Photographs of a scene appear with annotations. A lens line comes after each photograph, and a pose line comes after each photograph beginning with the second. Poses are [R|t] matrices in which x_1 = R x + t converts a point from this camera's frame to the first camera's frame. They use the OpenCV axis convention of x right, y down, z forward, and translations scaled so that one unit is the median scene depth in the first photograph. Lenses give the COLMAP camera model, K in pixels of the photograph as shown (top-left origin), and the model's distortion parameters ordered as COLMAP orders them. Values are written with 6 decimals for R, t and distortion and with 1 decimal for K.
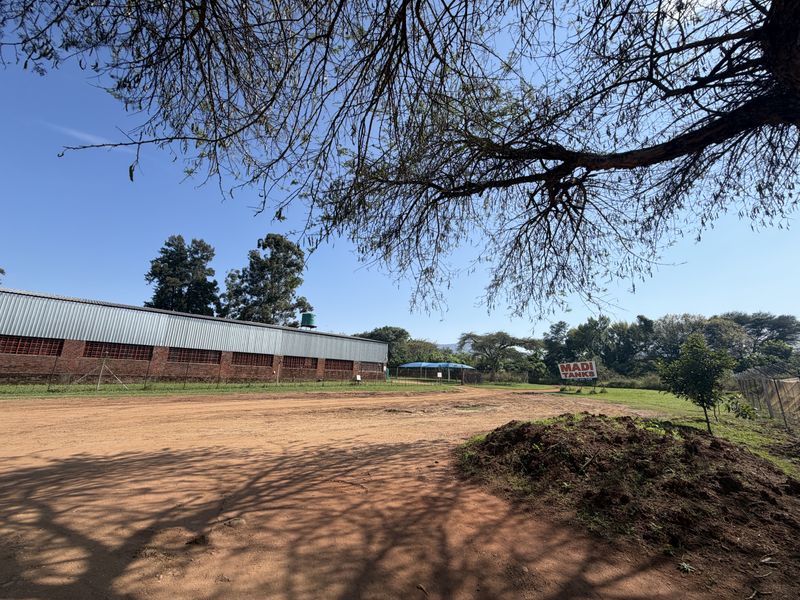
lens RADIAL K [[323.4, 0, 400.0], [0, 323.4, 300.0], [0, 0, 1]] dist [0.000020, 0.000062]
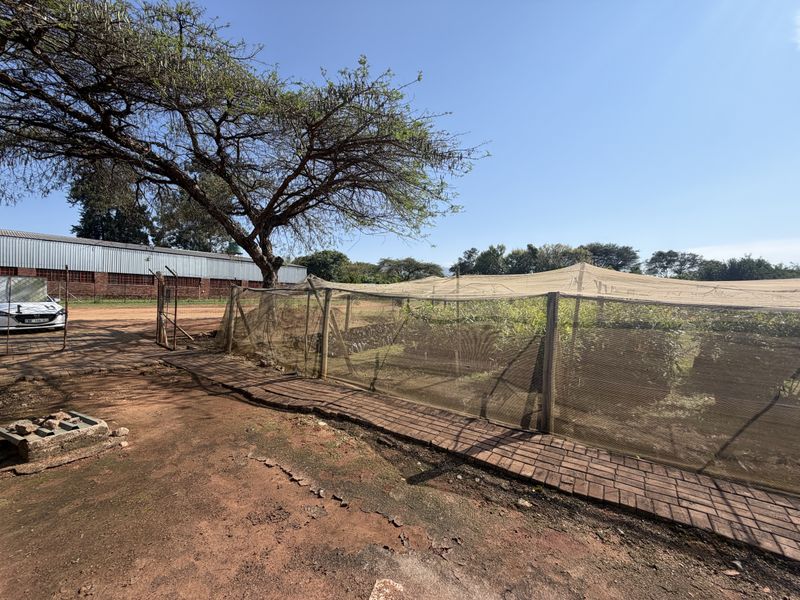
lens RADIAL K [[323.4, 0, 400.0], [0, 323.4, 300.0], [0, 0, 1]] dist [0.000020, 0.000062]
pose [[0.992994, -0.010177, 0.117728, 0.112074], [-0.018531, 0.970548, 0.240195, -0.030852], [-0.116705, -0.240693, 0.963559, -0.155989]]
